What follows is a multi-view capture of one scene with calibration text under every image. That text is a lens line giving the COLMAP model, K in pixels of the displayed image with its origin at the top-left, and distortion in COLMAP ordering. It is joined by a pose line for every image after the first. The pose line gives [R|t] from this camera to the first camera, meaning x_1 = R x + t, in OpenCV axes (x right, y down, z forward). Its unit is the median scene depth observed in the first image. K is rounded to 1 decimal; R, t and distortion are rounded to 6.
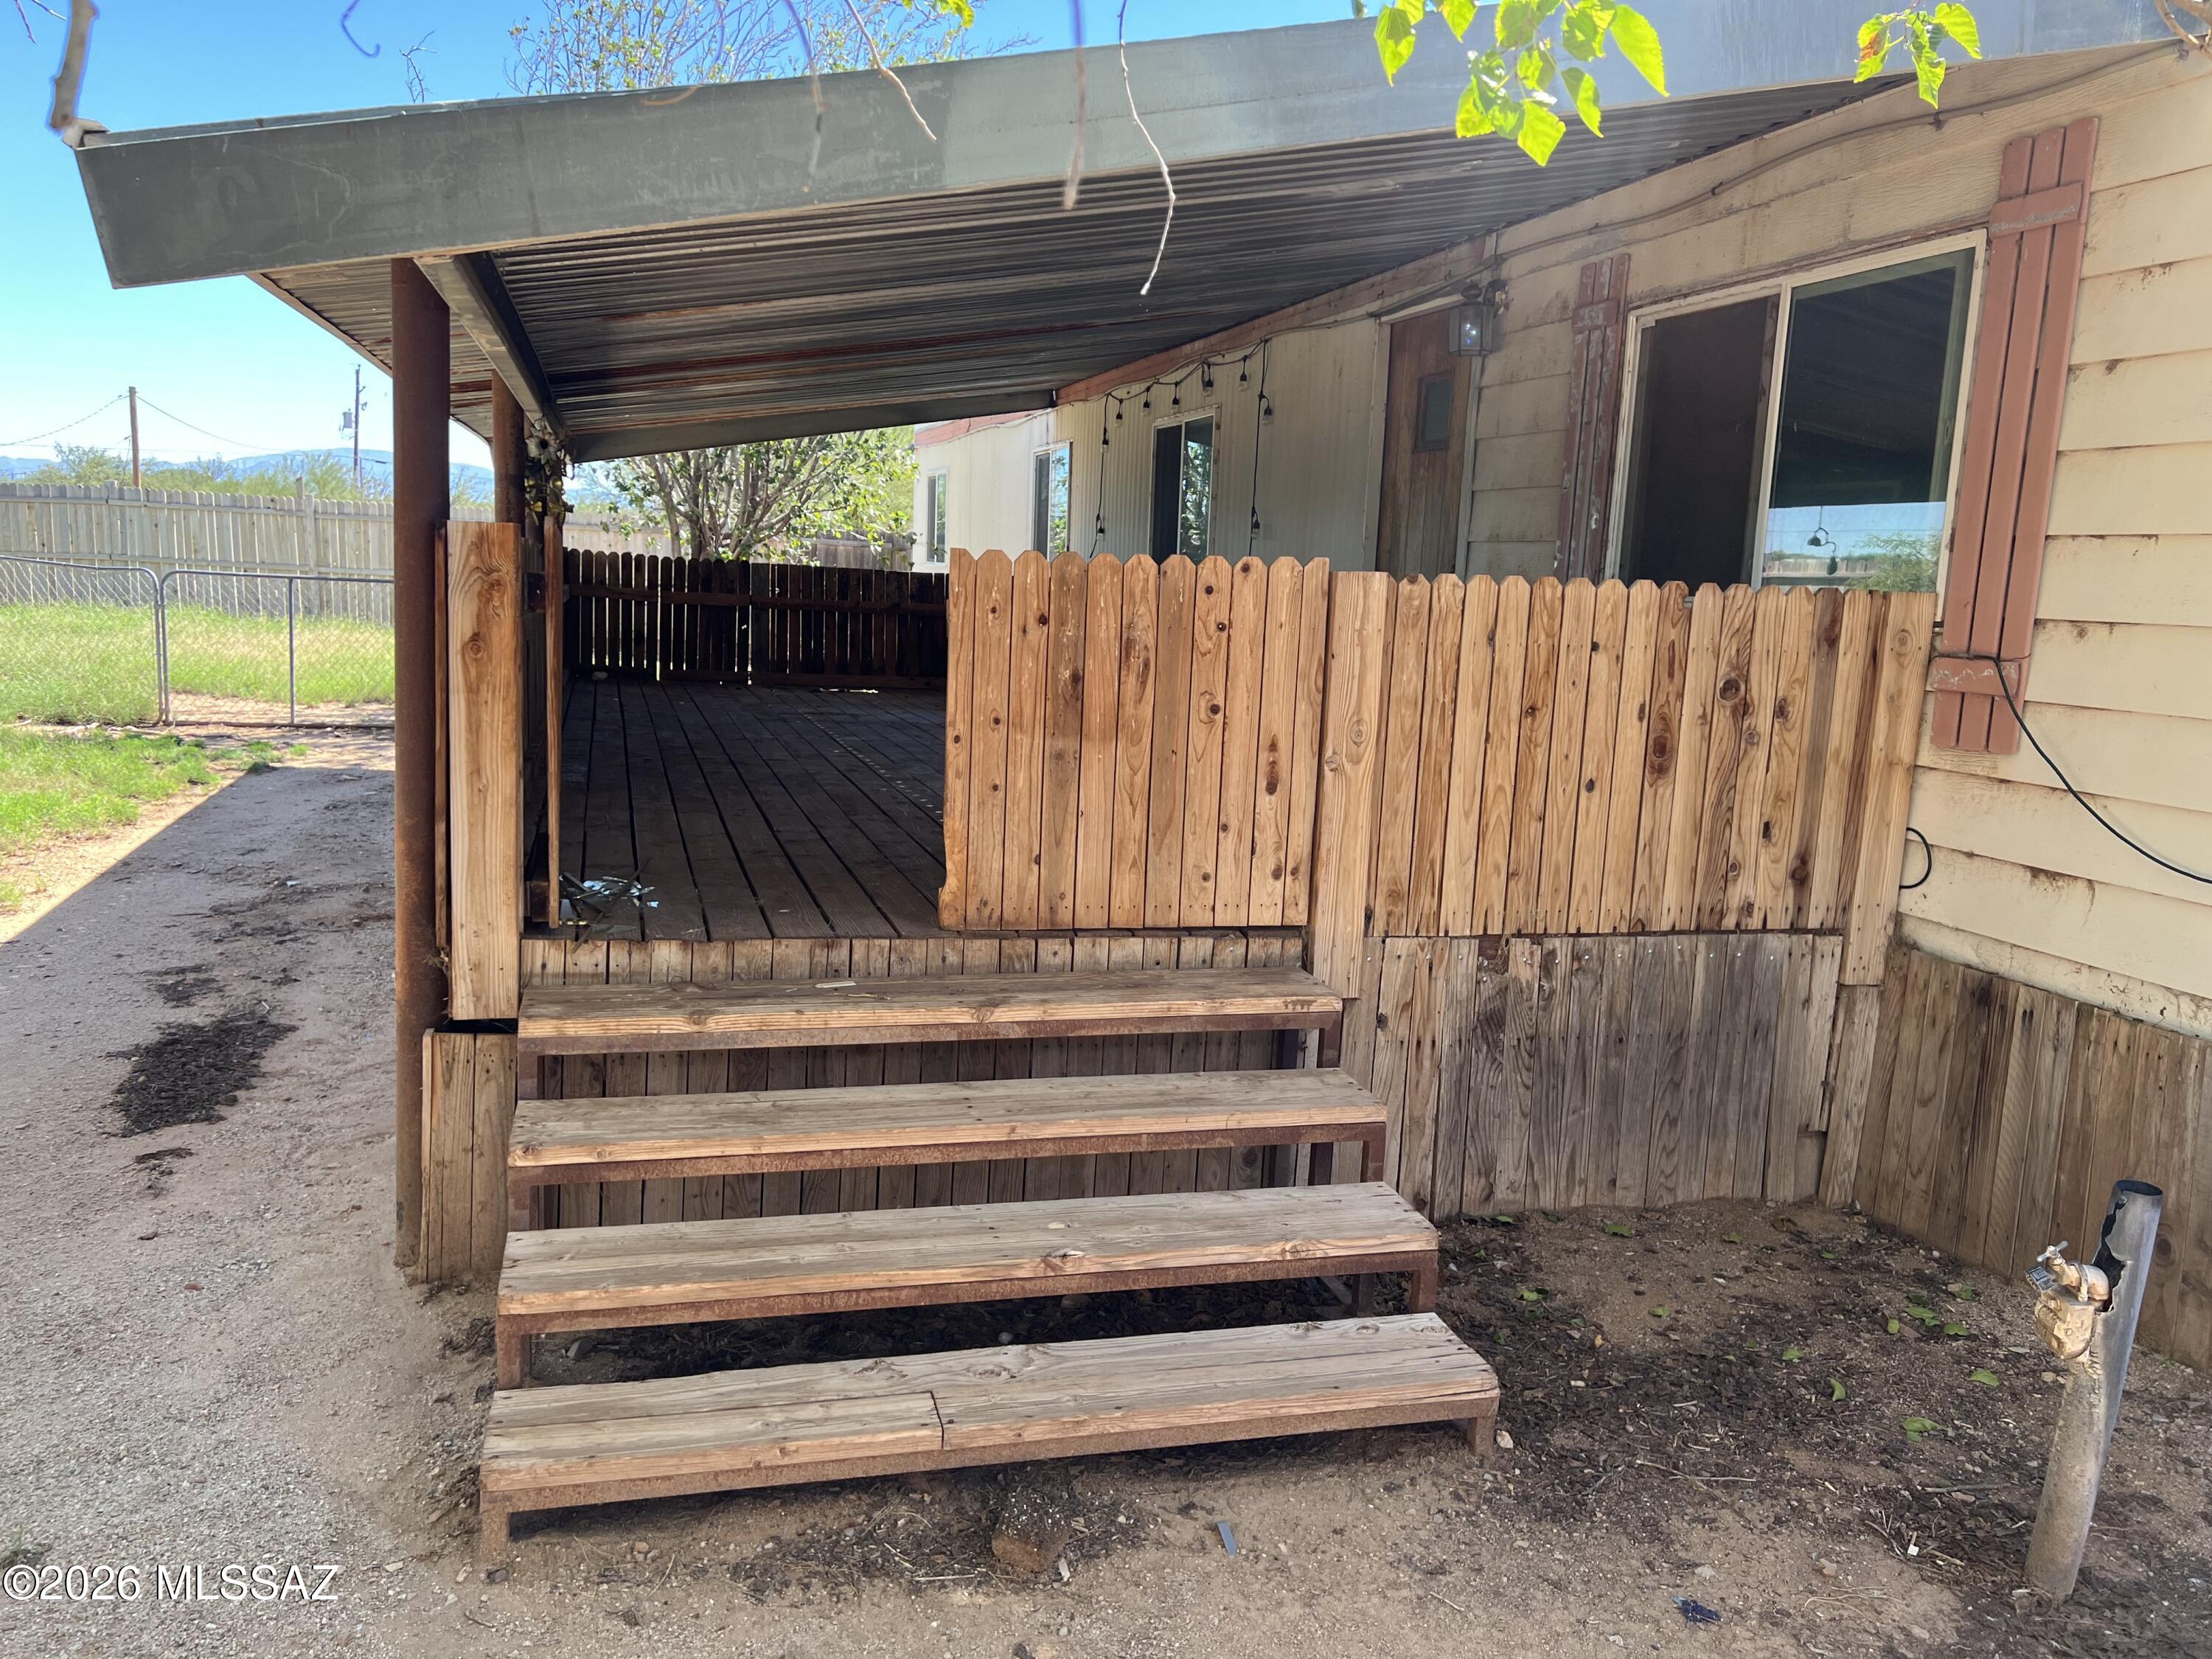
lens RADIAL K [[1642.1, 0, 1106.0], [0, 1642.1, 829.5], [0, 0, 1]] dist [0.002677, -0.174672]
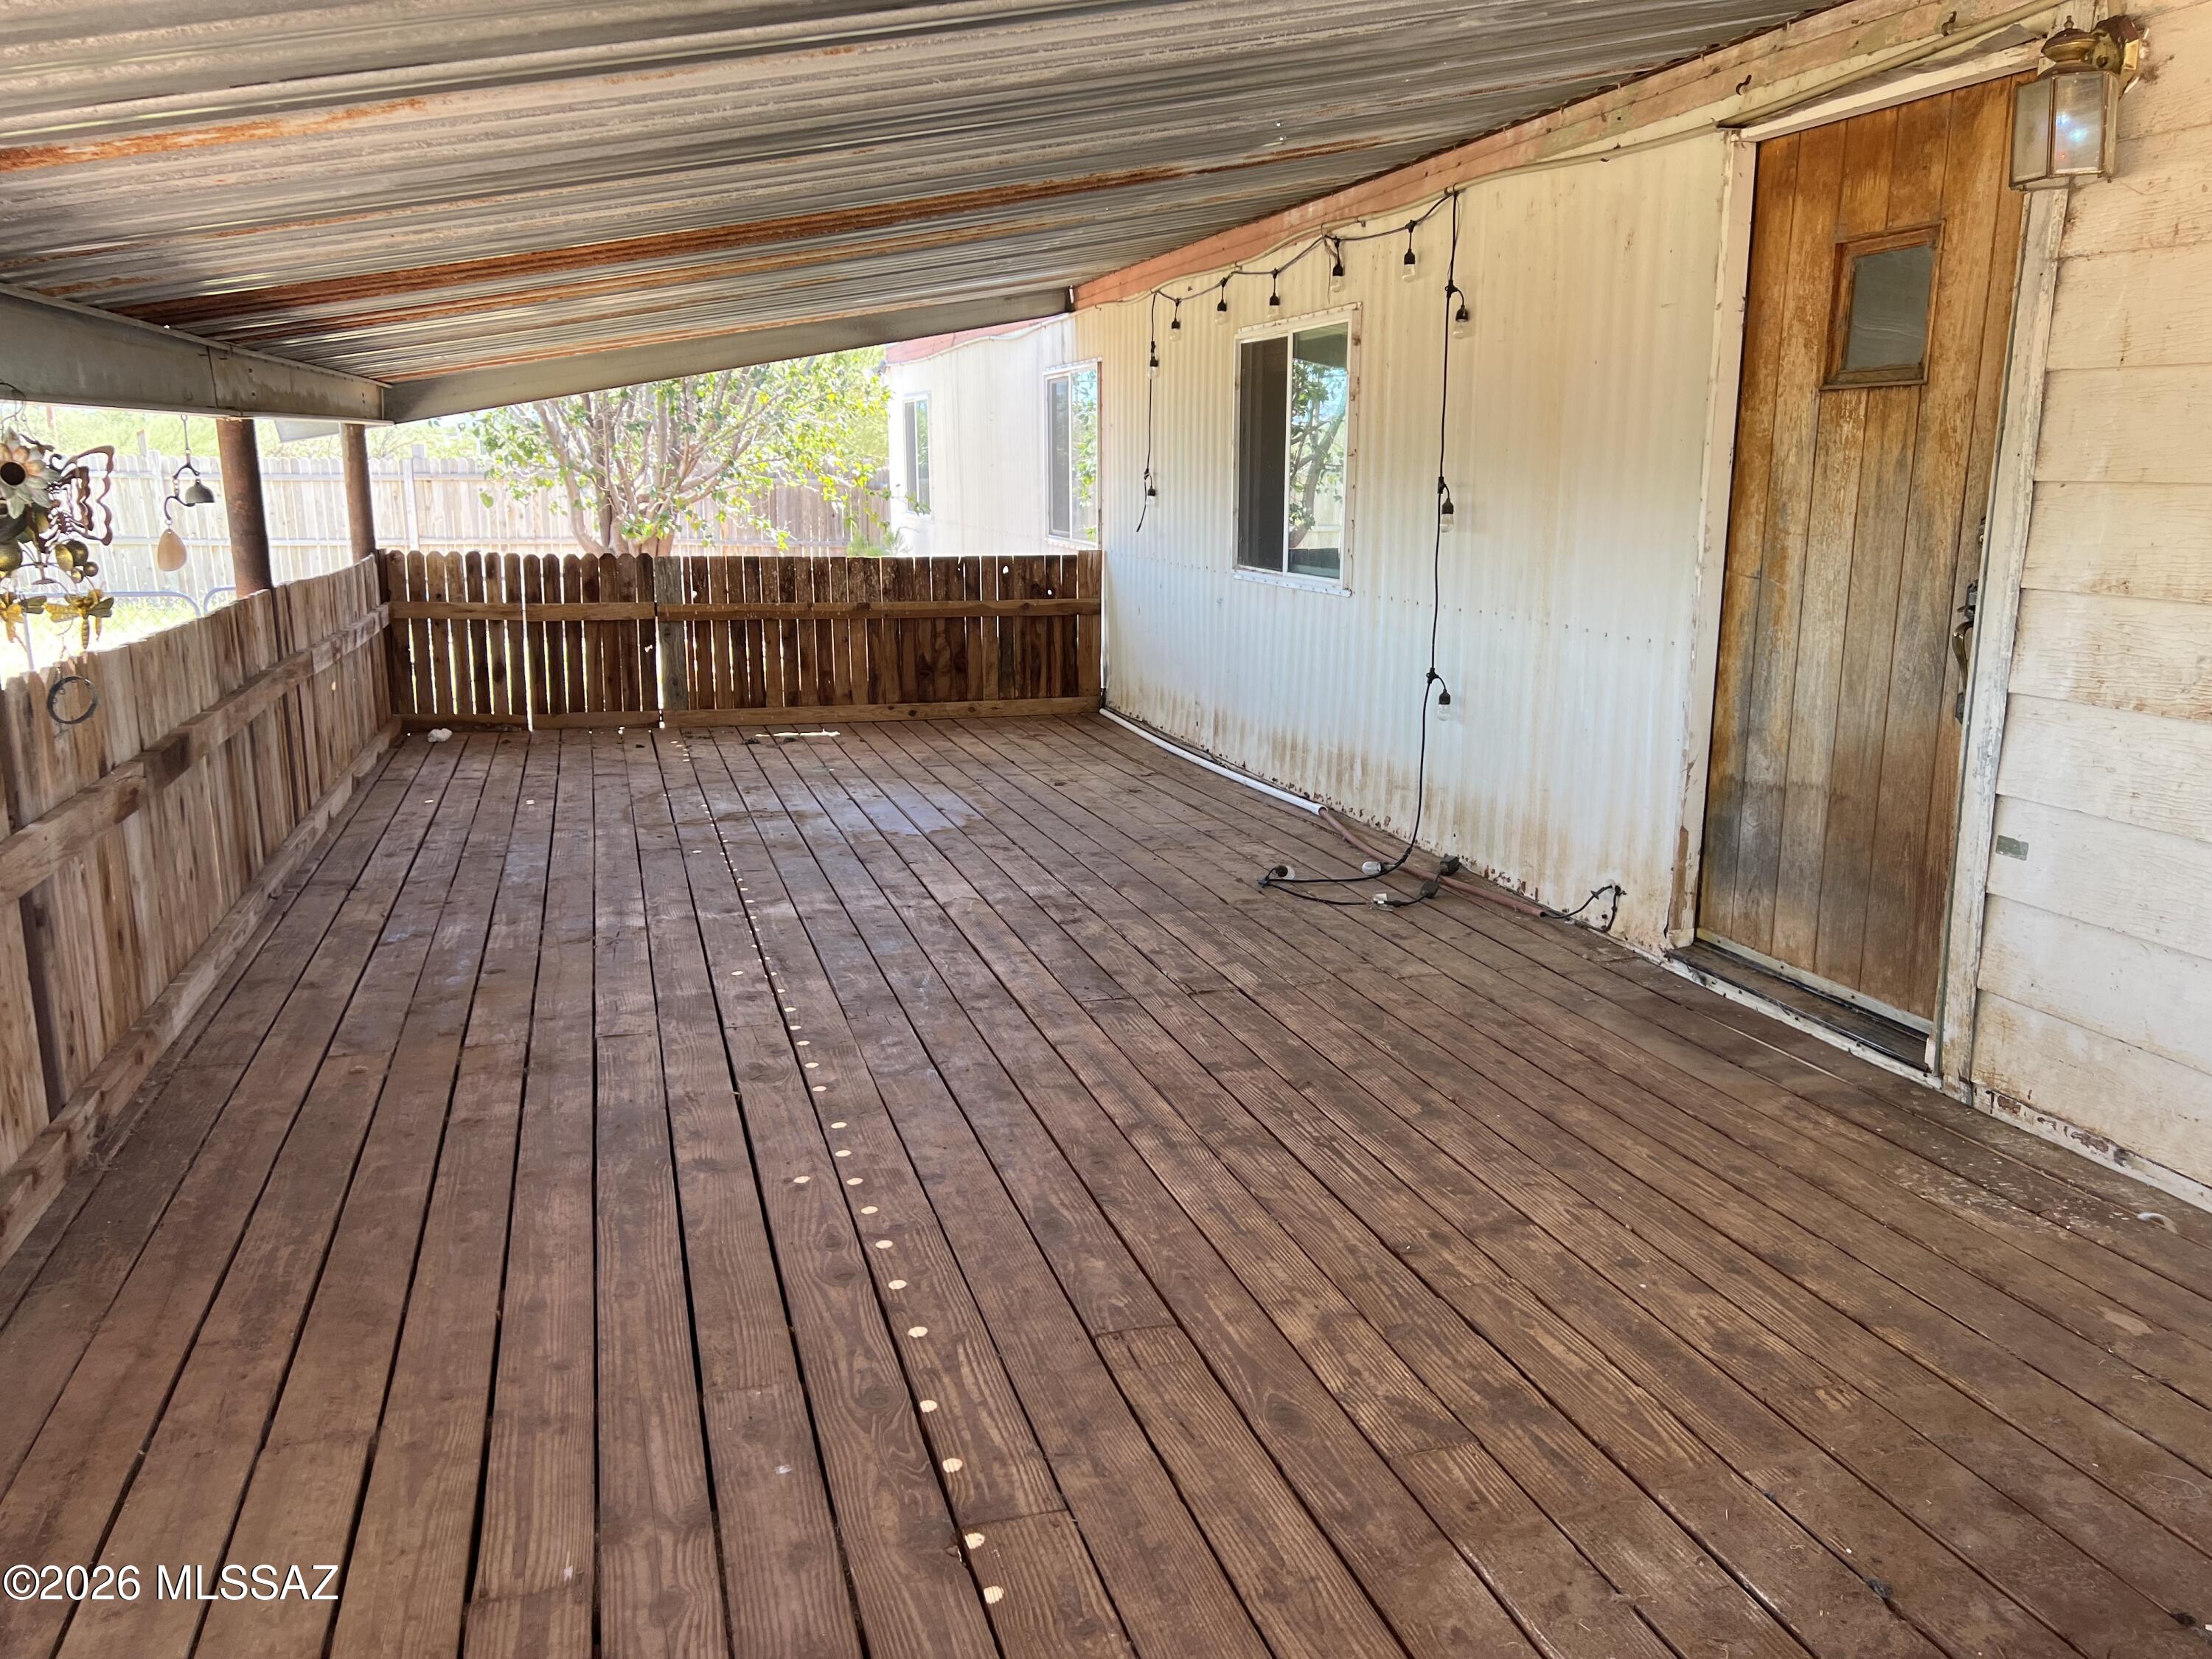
lens RADIAL K [[1685.8, 0, 1106.0], [0, 1685.8, 829.5], [0, 0, 1]] dist [-0.032203, 0.005285]
pose [[0.999101, -0.042159, -0.004559, -0.027429], [0.042344, 0.997636, 0.054129, -0.085490], [0.002267, -0.054273, 0.998524, 0.306153]]
